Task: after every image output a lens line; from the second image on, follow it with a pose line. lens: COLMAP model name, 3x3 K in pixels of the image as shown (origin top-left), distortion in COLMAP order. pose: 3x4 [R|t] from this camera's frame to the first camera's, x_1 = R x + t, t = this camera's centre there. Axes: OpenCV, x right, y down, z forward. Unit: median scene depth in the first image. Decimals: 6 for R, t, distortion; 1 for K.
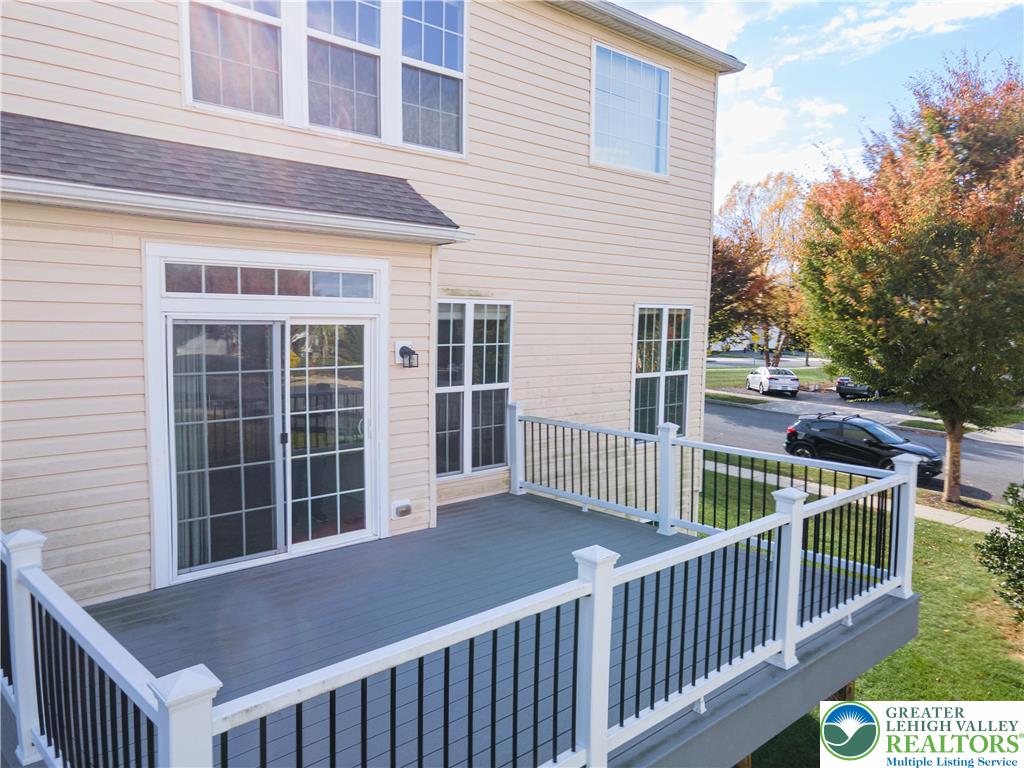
lens RADIAL K [[705.8, 0, 512.0], [0, 705.8, 384.0], [0, 0, 1]] dist [0.001679, 0.001383]
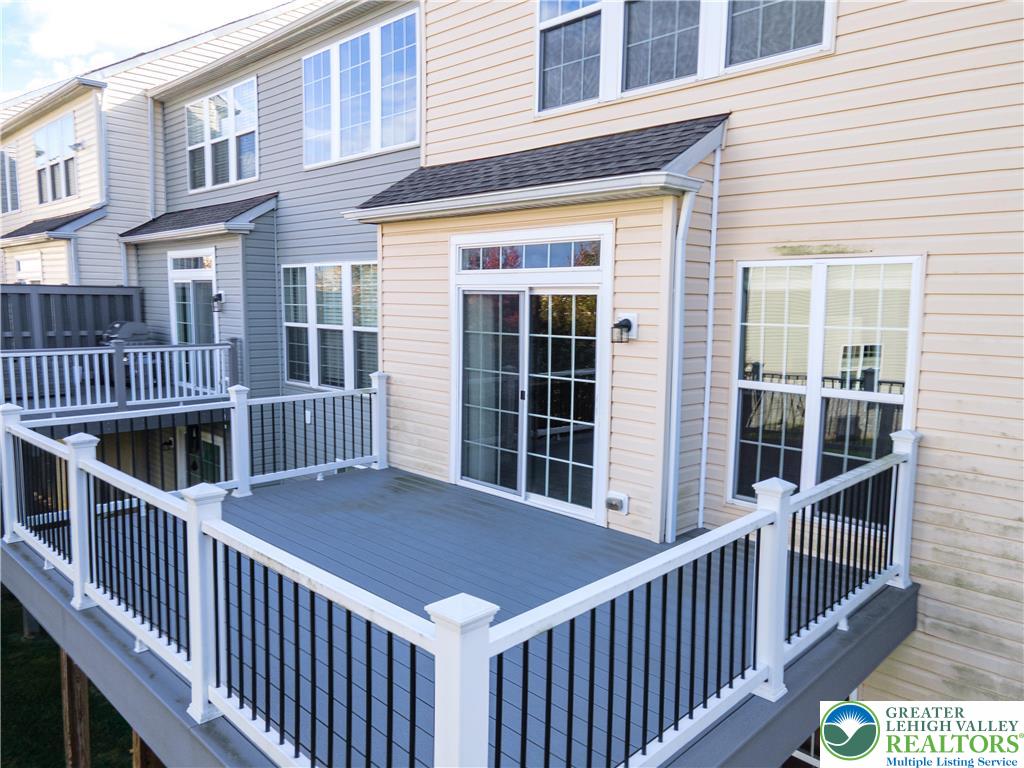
lens RADIAL K [[732.6, 0, 512.0], [0, 732.6, 384.0], [0, 0, 1]] dist [0.041790, 0.004616]
pose [[0.072108, 0.100236, -0.992347, 0.850848], [-0.108308, 0.989841, 0.092113, -0.047553], [0.991499, 0.100837, 0.082232, 0.897628]]
